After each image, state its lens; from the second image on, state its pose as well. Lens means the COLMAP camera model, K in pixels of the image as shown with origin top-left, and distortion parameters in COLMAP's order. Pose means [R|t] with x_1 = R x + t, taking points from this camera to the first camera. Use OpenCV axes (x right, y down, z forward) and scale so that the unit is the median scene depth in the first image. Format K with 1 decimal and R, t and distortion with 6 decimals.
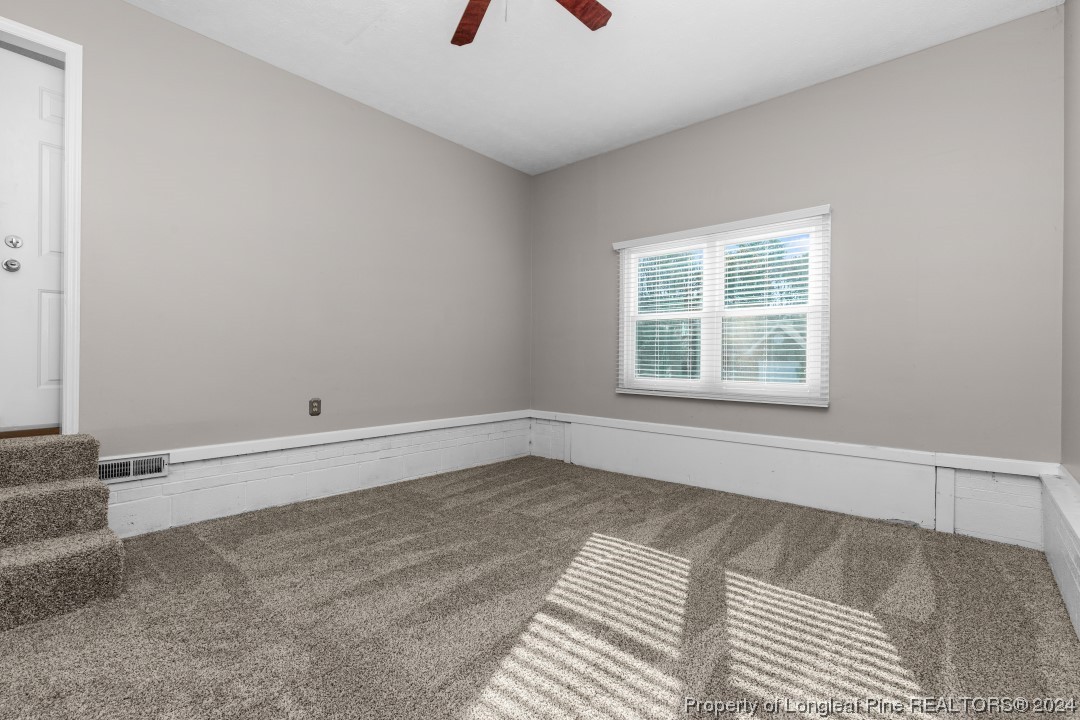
lens RADIAL K [[492.0, 0, 540.0], [0, 492.0, 360.0], [0, 0, 1]] dist [0.005276, -0.000588]
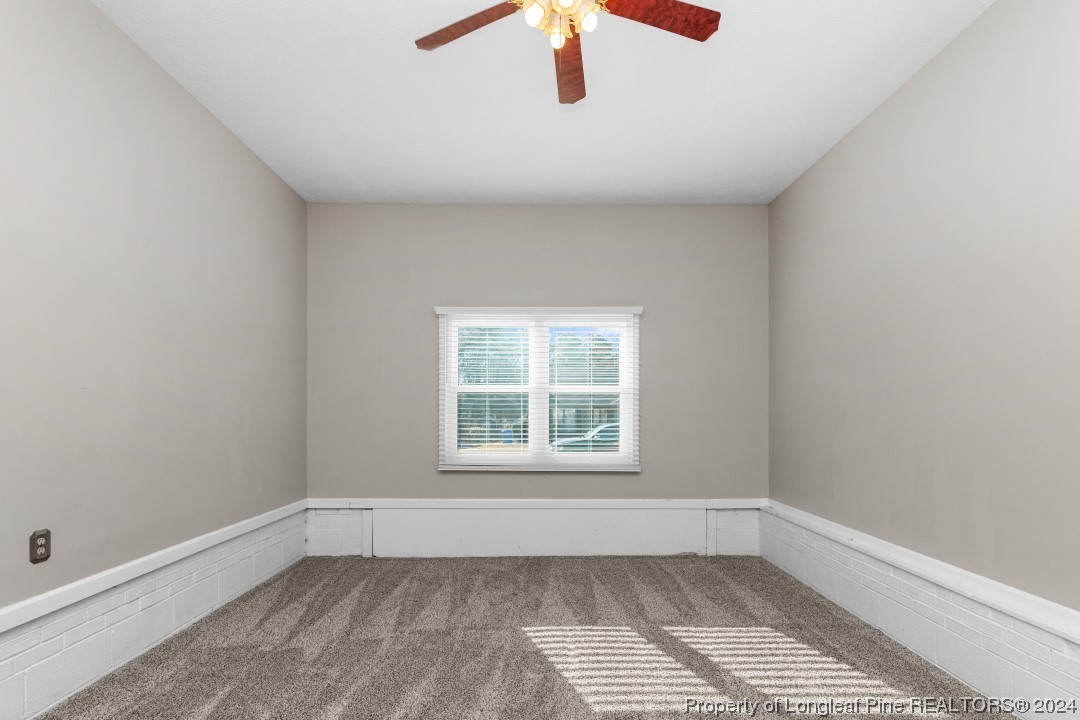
lens RADIAL K [[508.0, 0, 541.0], [0, 508.0, 417.8], [0, 0, 1]] dist [0.004587, 0.000113]
pose [[0.743607, -0.009773, 0.668545, -0.538887], [0.006300, 0.999951, 0.007610, -0.060122], [-0.668587, -0.001447, 0.743633, 0.271154]]
